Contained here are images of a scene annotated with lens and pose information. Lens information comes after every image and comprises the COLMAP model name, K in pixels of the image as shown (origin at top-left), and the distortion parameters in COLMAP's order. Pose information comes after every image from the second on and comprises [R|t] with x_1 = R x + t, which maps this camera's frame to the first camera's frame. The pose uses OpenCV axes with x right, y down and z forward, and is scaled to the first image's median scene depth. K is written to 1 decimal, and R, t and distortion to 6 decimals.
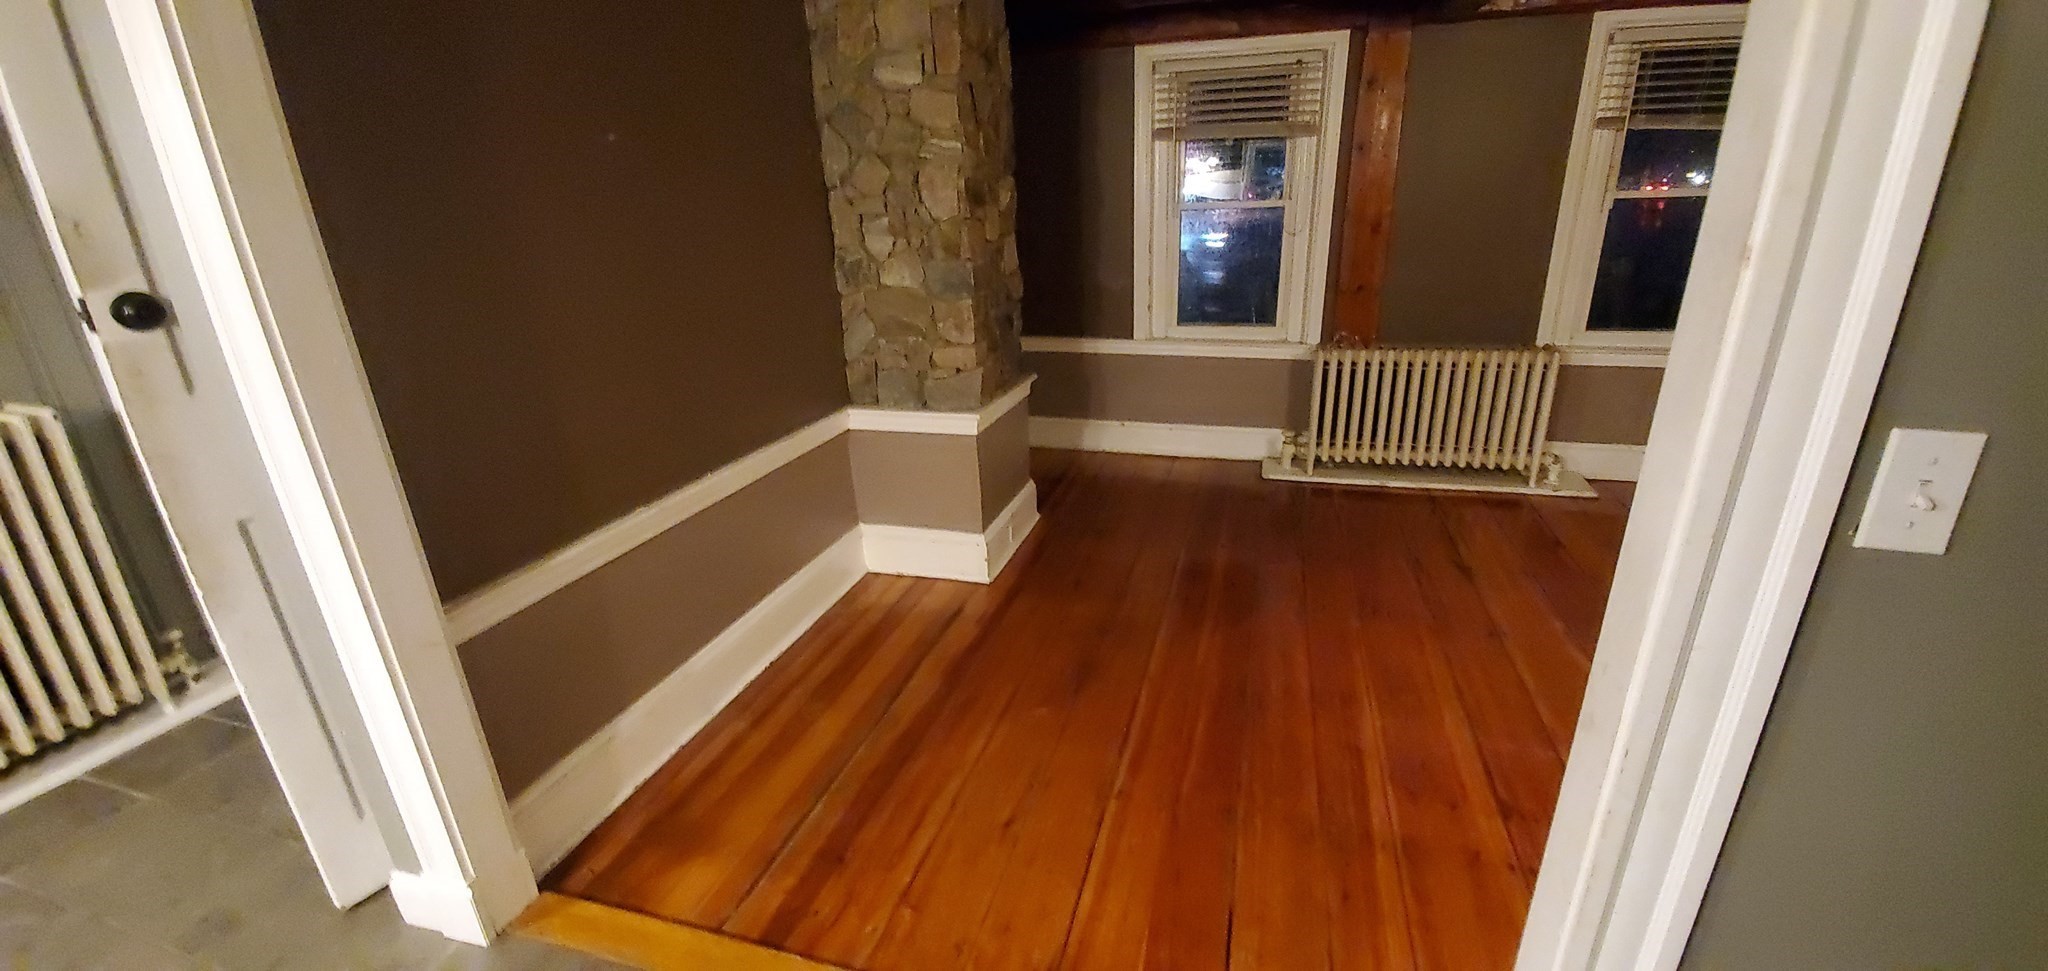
lens RADIAL K [[811.7, 0, 1027.0], [0, 811.7, 493.1], [0, 0, 1]] dist [-0.011817, -0.000351]
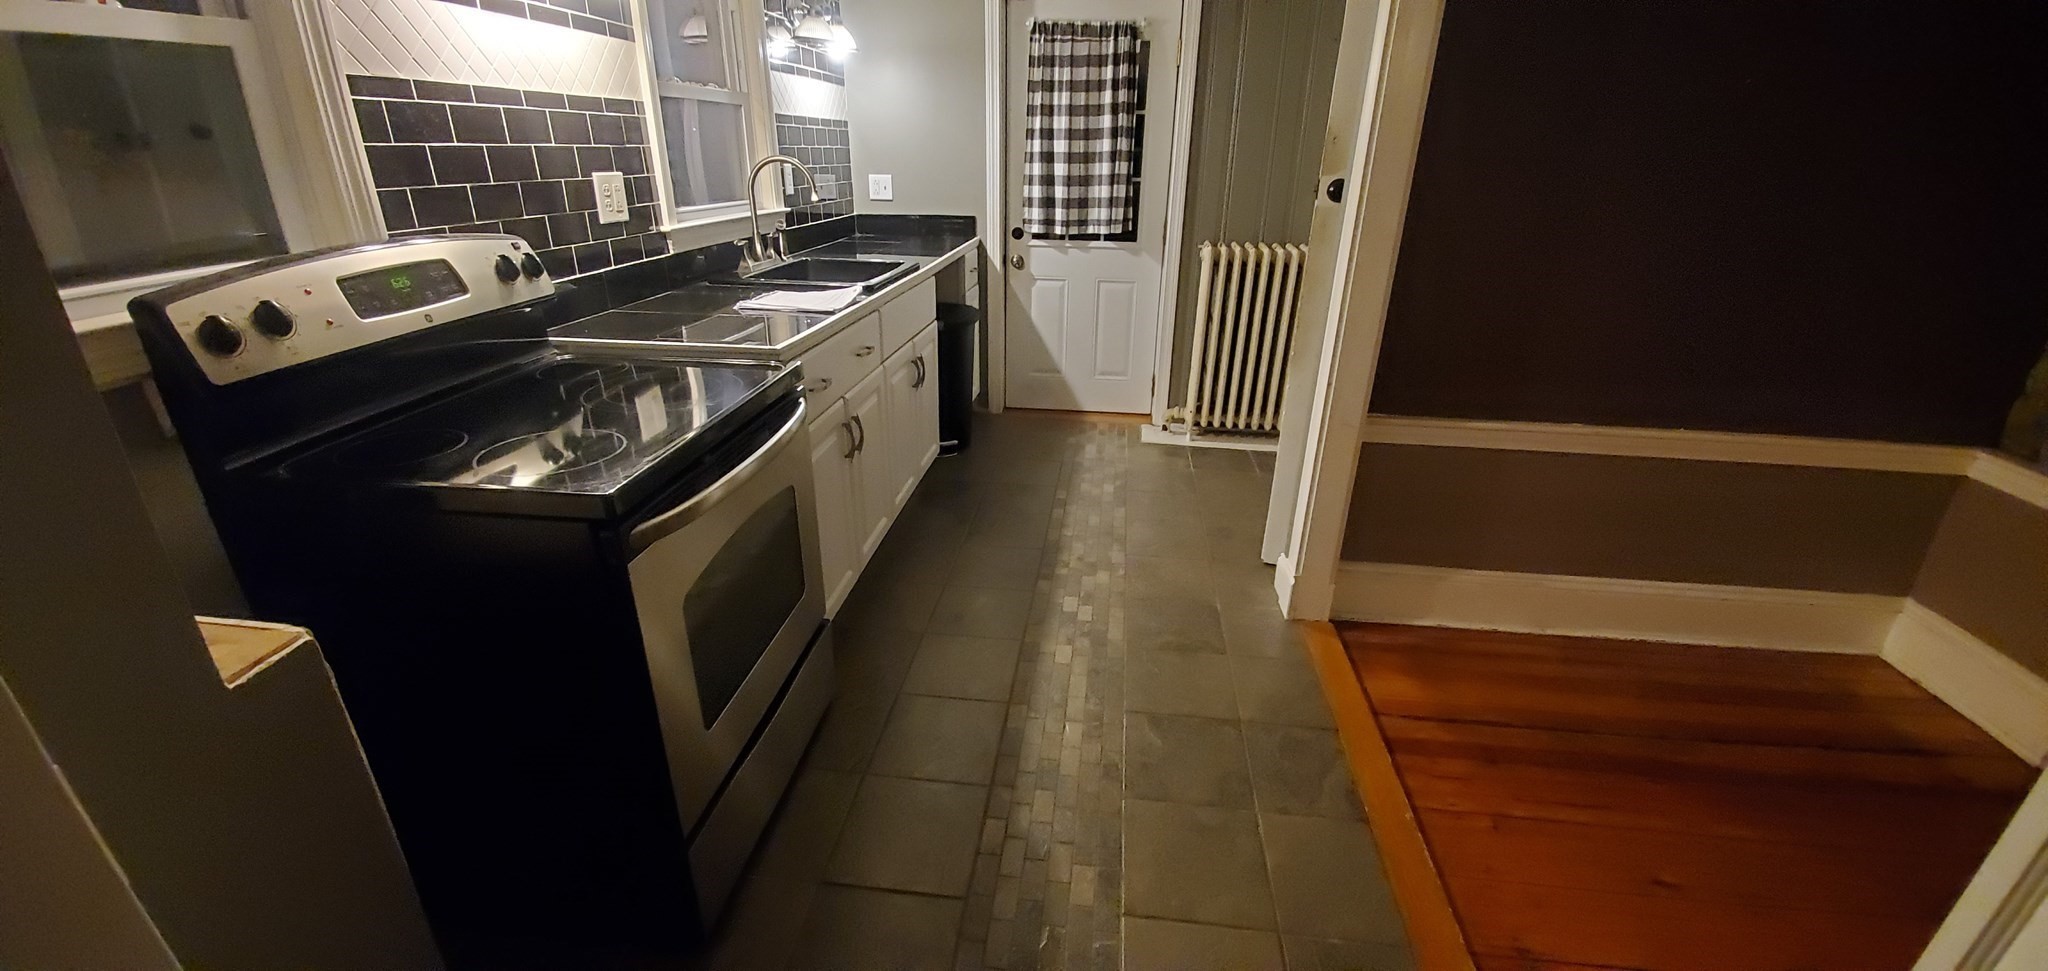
lens RADIAL K [[811.7, 0, 1027.0], [0, 811.7, 493.1], [0, 0, 1]] dist [-0.011817, -0.000351]
pose [[0.175080, 0.427212, -0.887038, 0.248559], [-0.358366, 0.866804, 0.346734, -0.009865], [0.917017, 0.257178, 0.304859, -0.005548]]
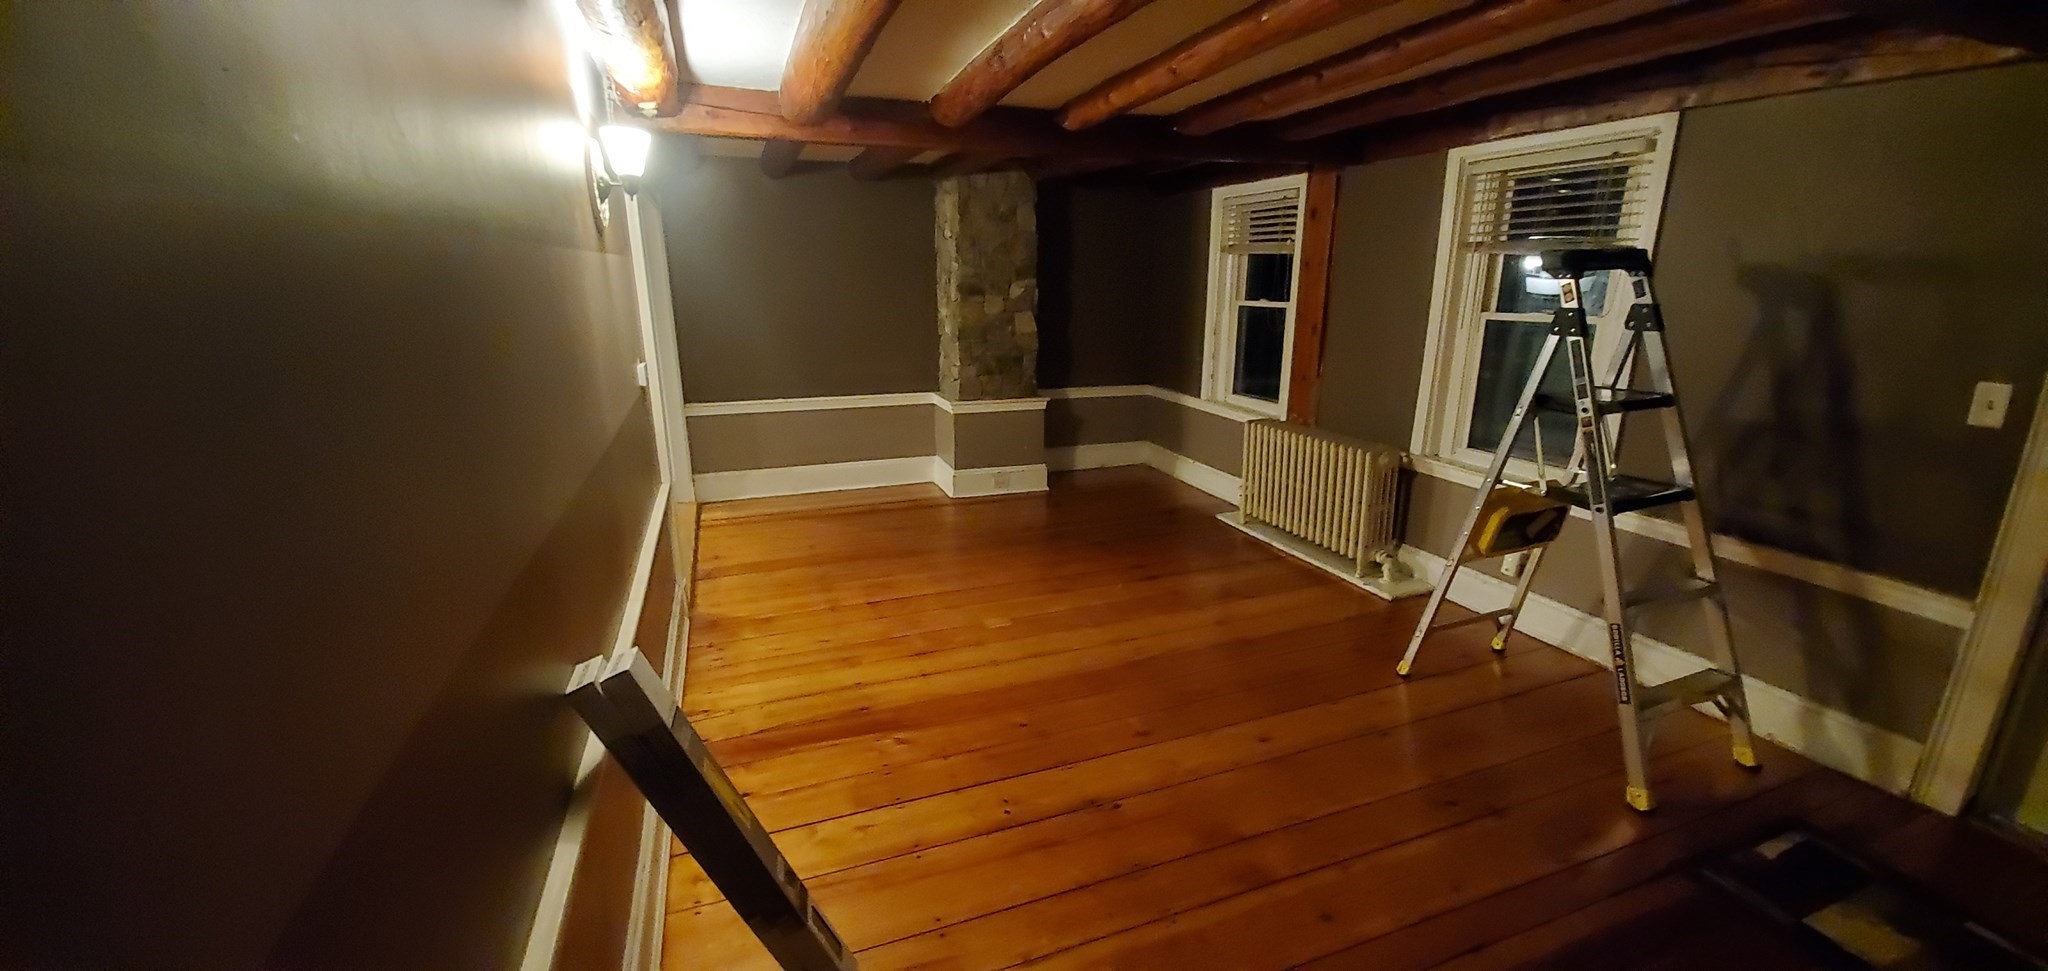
lens RADIAL K [[811.7, 0, 1027.0], [0, 811.7, 493.1], [0, 0, 1]] dist [-0.011817, -0.000351]
pose [[0.600317, 0.237289, -0.763750, 1.266561], [-0.293295, 0.953756, 0.065788, -0.060547], [0.744041, 0.184511, 0.642151, -0.033247]]
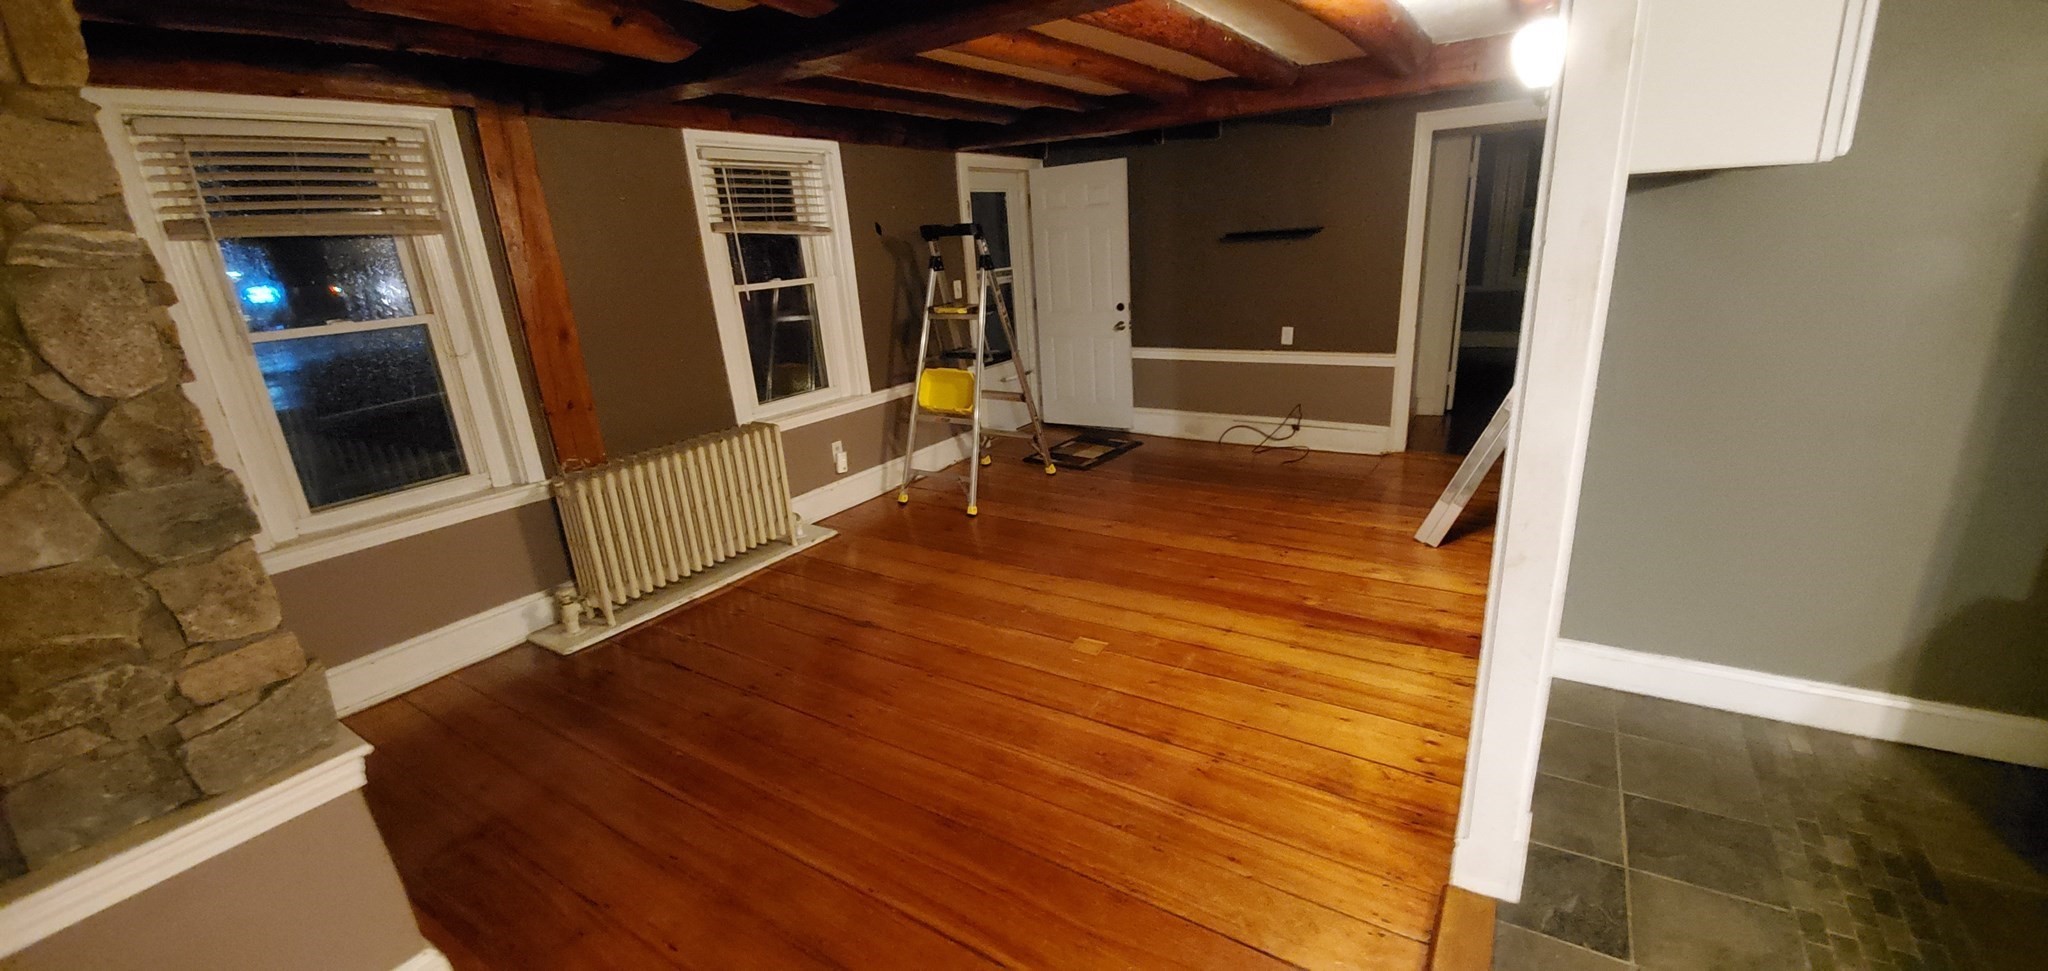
lens RADIAL K [[811.7, 0, 1027.0], [0, 811.7, 493.1], [0, 0, 1]] dist [-0.011817, -0.000351]
pose [[0.278851, -0.271858, 0.921051, -0.309611], [0.375620, 0.913563, 0.155928, -0.137377], [-0.883828, 0.302484, 0.356863, 0.335143]]
